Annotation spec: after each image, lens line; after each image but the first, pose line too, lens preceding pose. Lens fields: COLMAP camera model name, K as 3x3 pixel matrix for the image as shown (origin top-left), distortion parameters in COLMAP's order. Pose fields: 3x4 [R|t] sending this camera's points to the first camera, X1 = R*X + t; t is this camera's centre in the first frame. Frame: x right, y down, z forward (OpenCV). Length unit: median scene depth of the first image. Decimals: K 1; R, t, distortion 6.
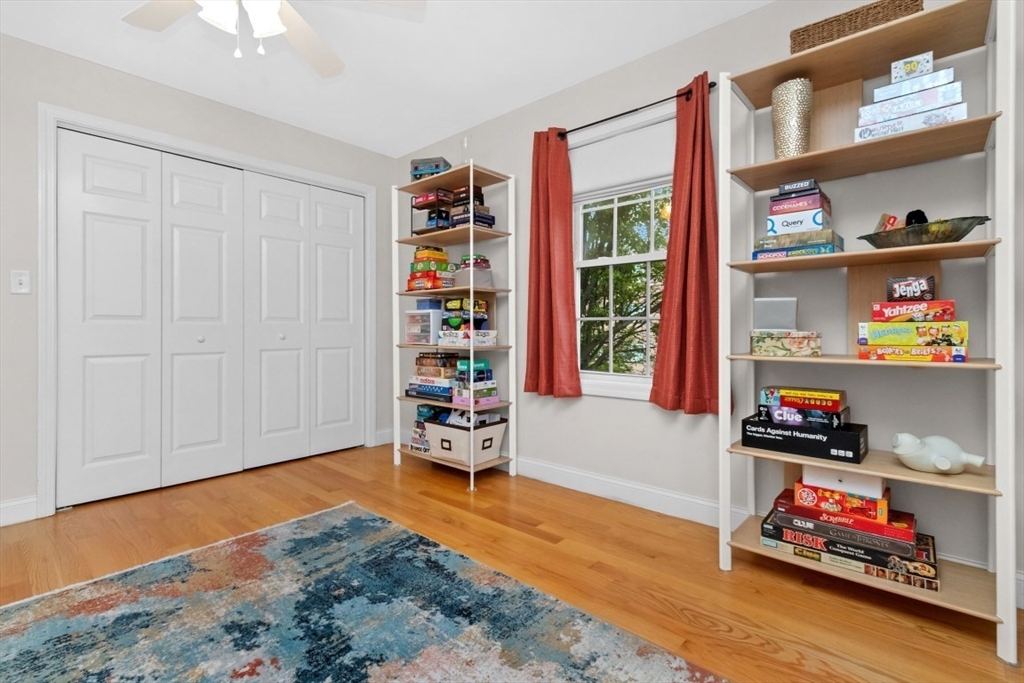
lens RADIAL K [[473.8, 0, 504.4], [0, 473.8, 333.0], [0, 0, 1]] dist [-0.001489, 0.000610]
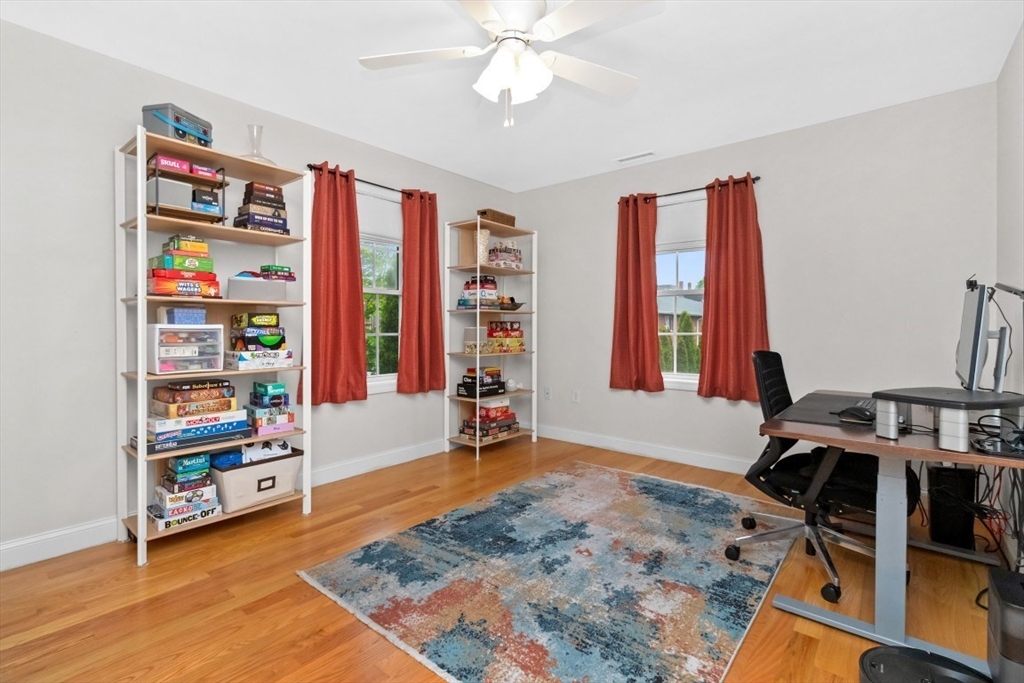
lens RADIAL K [[473.8, 0, 510.8], [0, 473.8, 333.4], [0, 0, 1]] dist [-0.001489, 0.000610]
pose [[-0.044986, -0.017027, 0.998842, -1.548787], [0.001071, 0.999853, 0.017092, -0.078634], [-0.998987, 0.001838, -0.044961, 0.932811]]
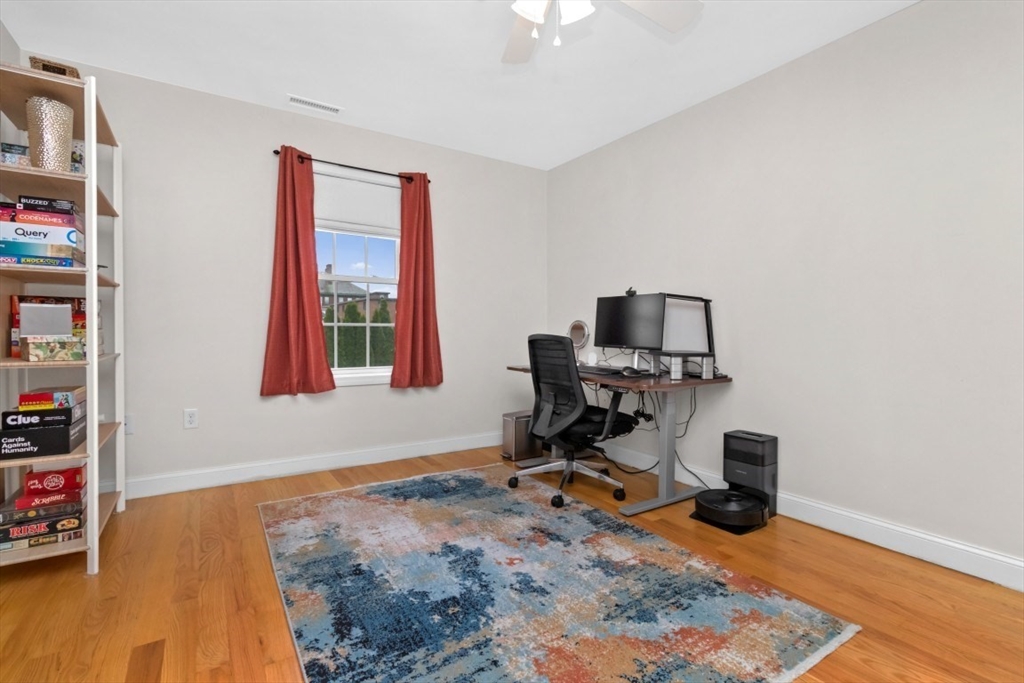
lens RADIAL K [[473.8, 0, 503.5], [0, 473.8, 339.6], [0, 0, 1]] dist [-0.001489, 0.000610]
pose [[-0.963547, -0.010595, 0.267329, -0.629946], [-0.004883, 0.999746, 0.022021, -0.023396], [-0.267494, 0.019913, -0.963354, 1.706685]]
